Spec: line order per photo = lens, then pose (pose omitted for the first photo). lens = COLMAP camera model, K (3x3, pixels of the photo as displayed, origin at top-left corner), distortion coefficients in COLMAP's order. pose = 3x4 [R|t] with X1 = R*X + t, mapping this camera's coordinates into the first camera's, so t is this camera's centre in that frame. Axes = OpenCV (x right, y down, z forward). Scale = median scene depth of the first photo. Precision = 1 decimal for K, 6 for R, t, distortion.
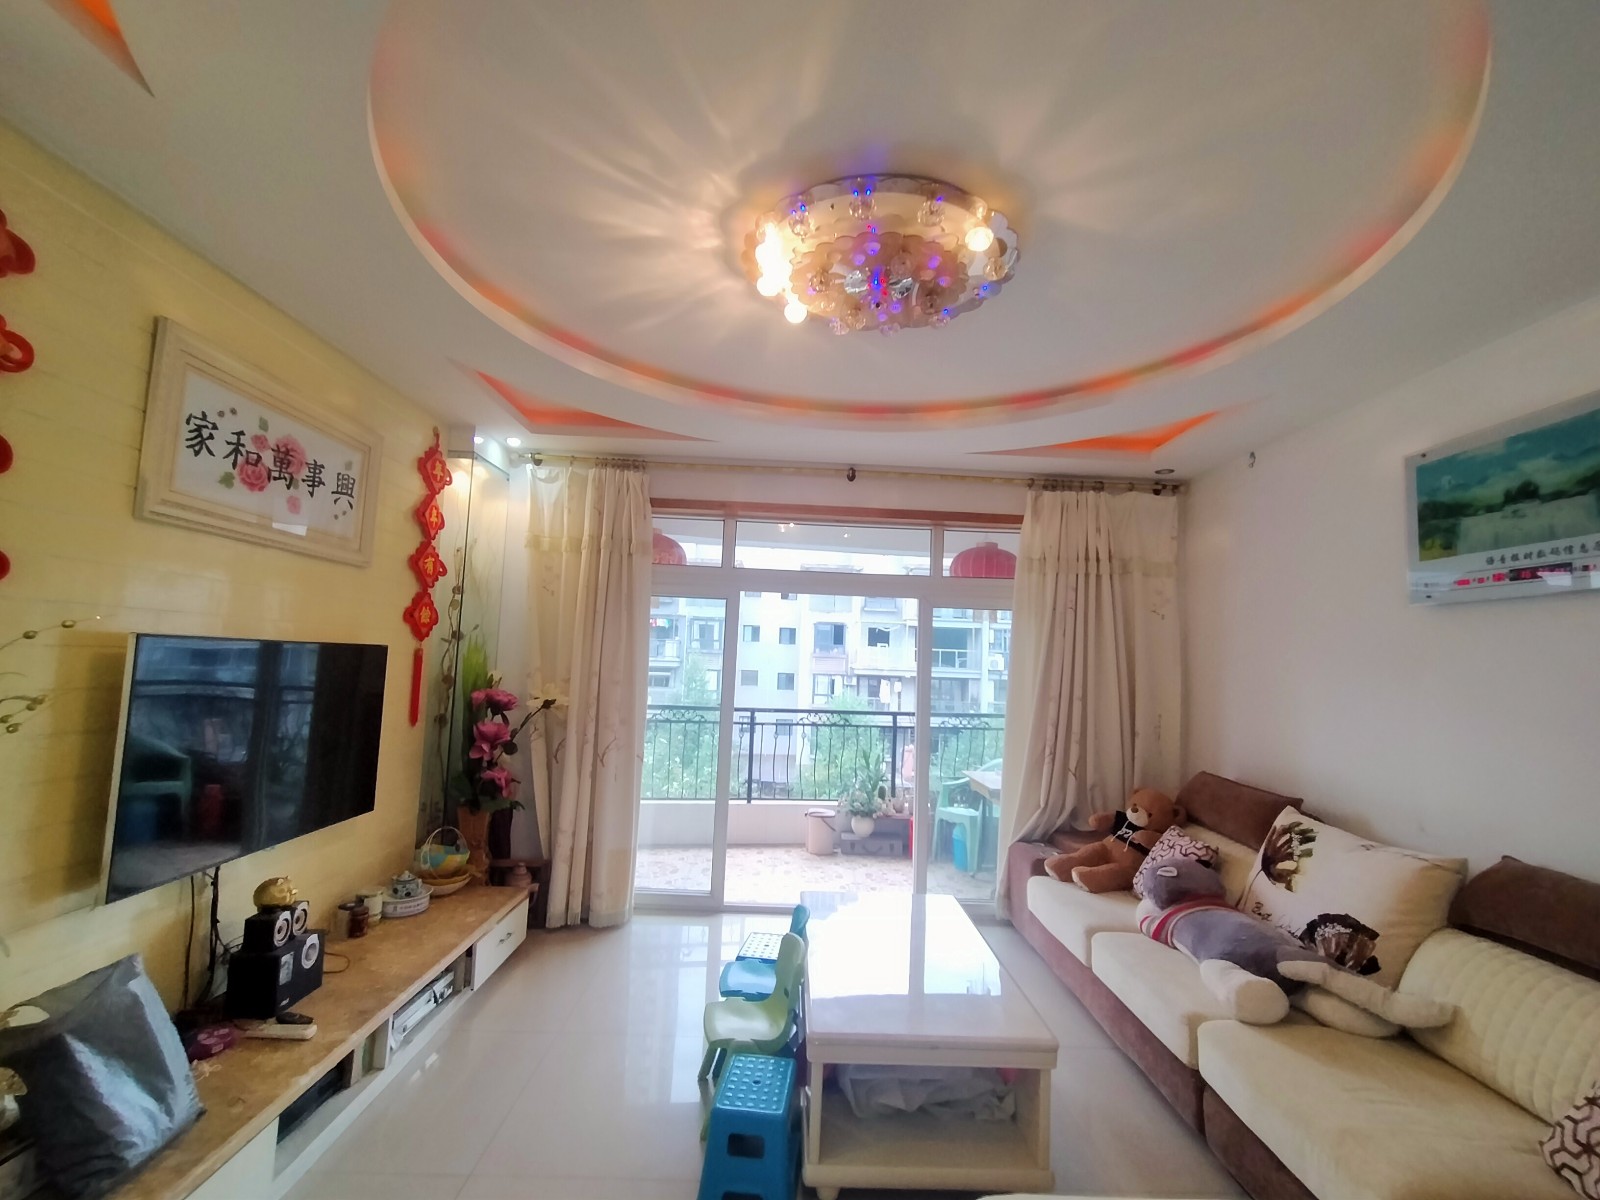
lens RADIAL K [[739.8, 0, 803.8], [0, 739.8, 593.4], [0, 0, 1]] dist [-0.001078, 0.000446]
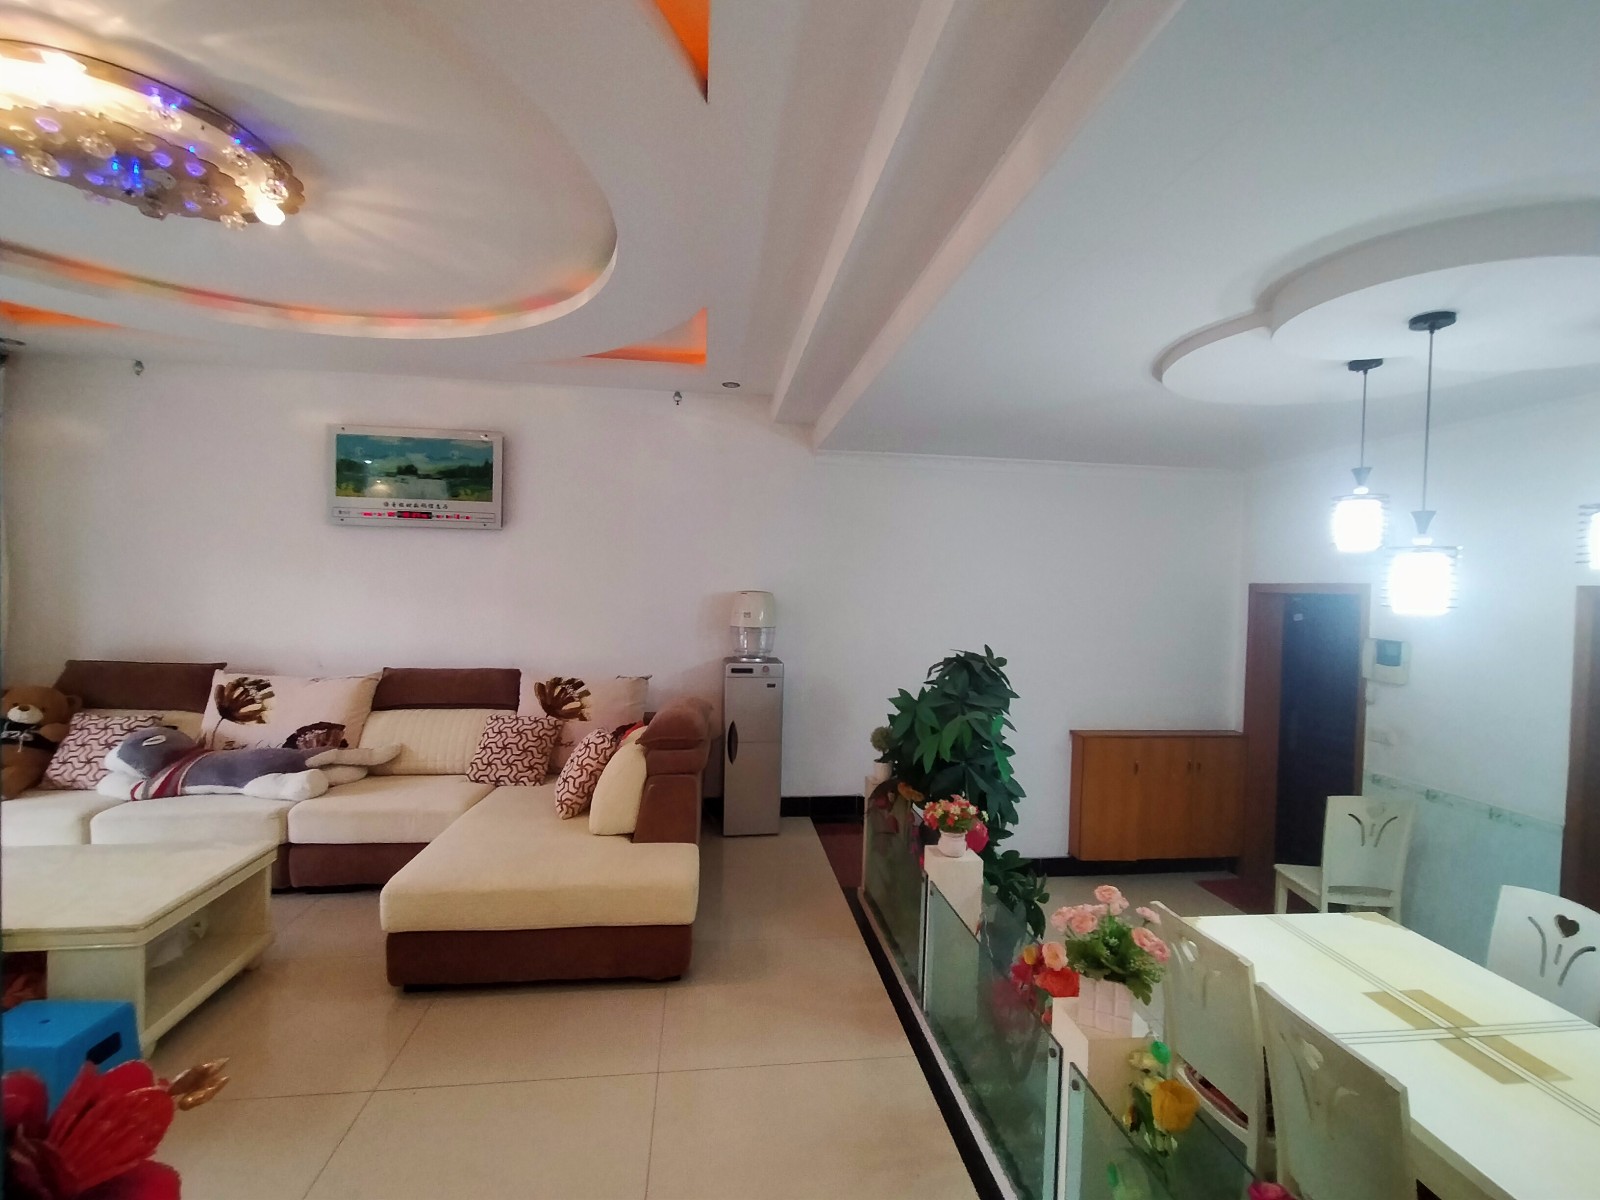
lens RADIAL K [[739.8, 0, 799.8], [0, 739.8, 601.5], [0, 0, 1]] dist [-0.001078, 0.000446]
pose [[-0.097603, -0.065762, 0.993050, -0.876307], [-0.121126, 0.991182, 0.053733, -0.026933], [-0.987827, -0.115039, -0.104708, 0.179849]]
